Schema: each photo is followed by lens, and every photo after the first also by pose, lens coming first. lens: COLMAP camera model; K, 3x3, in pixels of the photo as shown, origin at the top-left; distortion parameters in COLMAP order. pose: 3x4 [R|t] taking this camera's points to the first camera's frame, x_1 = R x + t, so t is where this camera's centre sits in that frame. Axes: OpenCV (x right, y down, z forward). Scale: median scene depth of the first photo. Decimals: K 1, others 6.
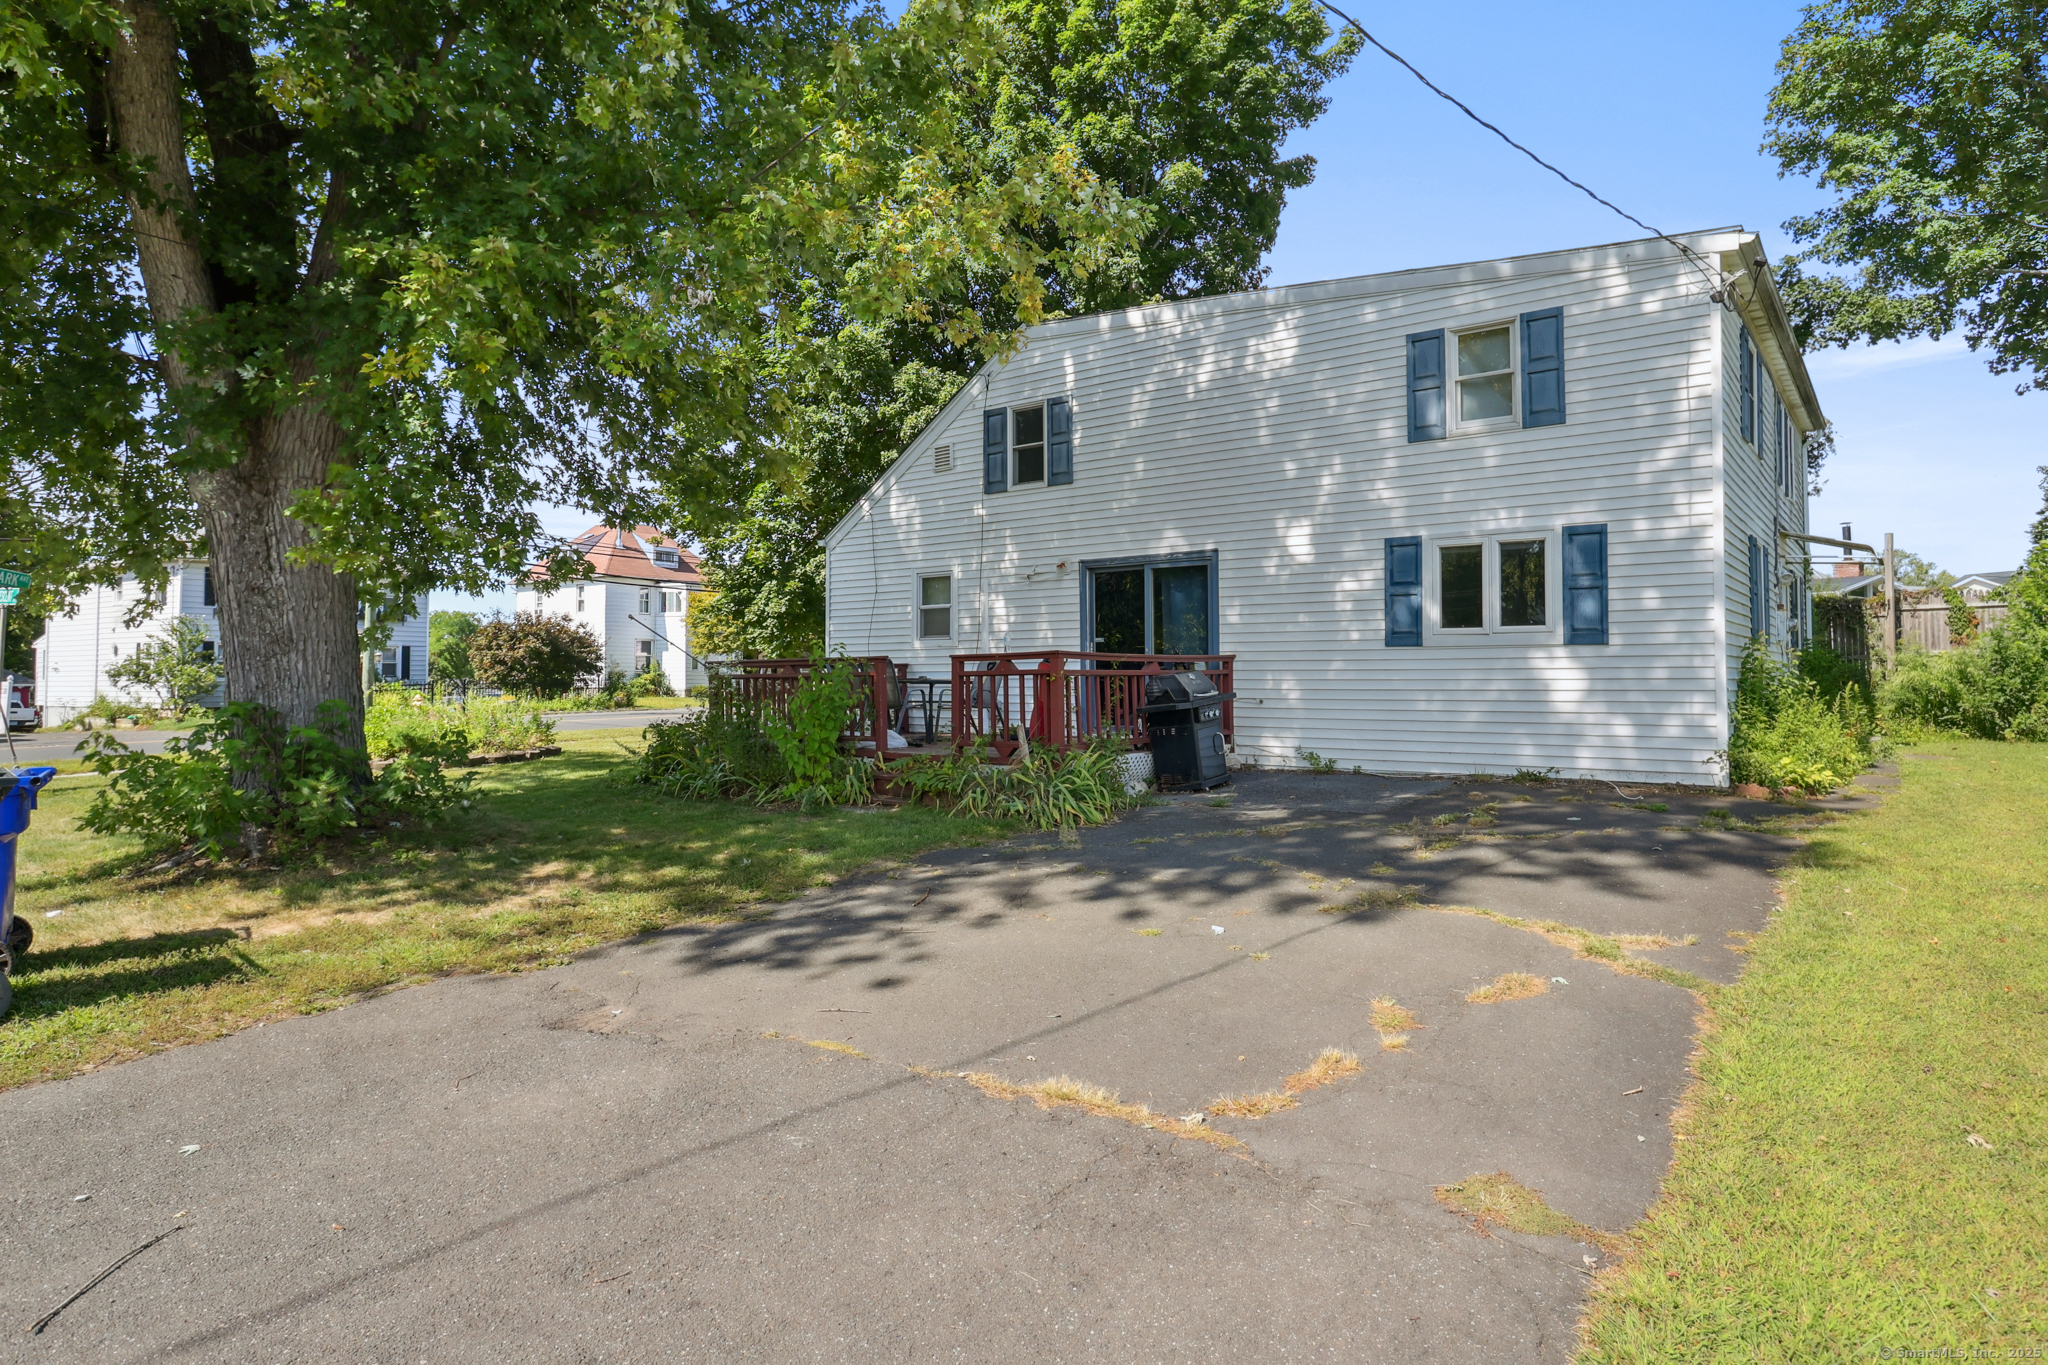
lens RADIAL K [[1062.2, 0, 1029.6], [0, 1062.2, 645.5], [0, 0, 1]] dist [-0.014298, 0.000973]
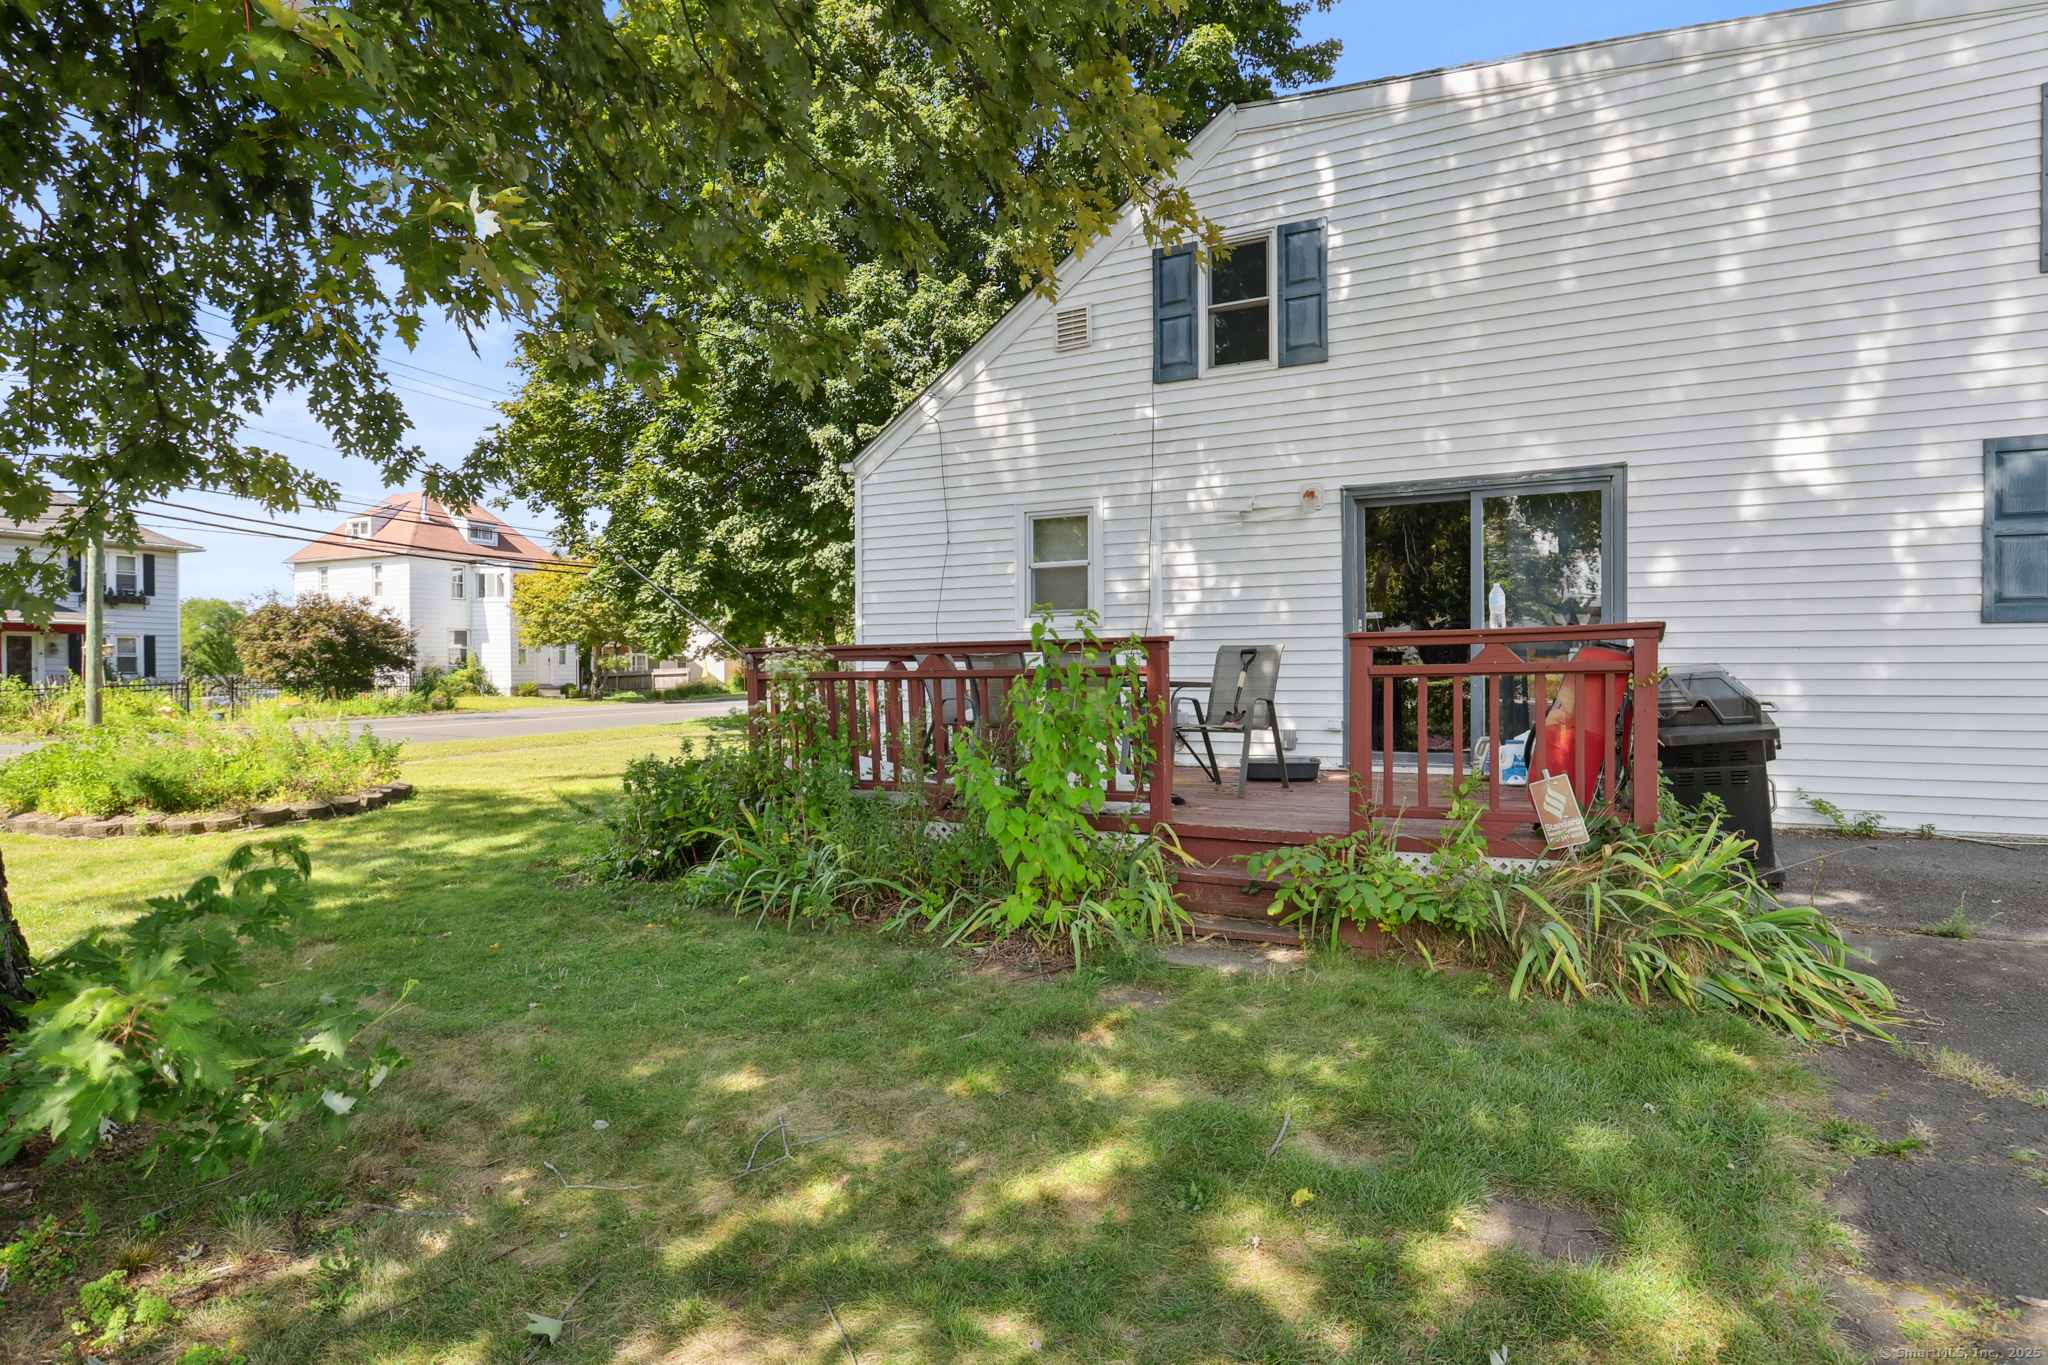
lens RADIAL K [[1072.3, 0, 1024.0], [0, 1072.3, 682.5], [0, 0, 1]] dist [-0.013152, 0.000121]
pose [[0.988228, -0.003562, 0.152948, -0.206551], [-0.002558, 0.999204, 0.039801, 0.008667], [-0.152968, -0.039724, 0.987432, 0.361258]]
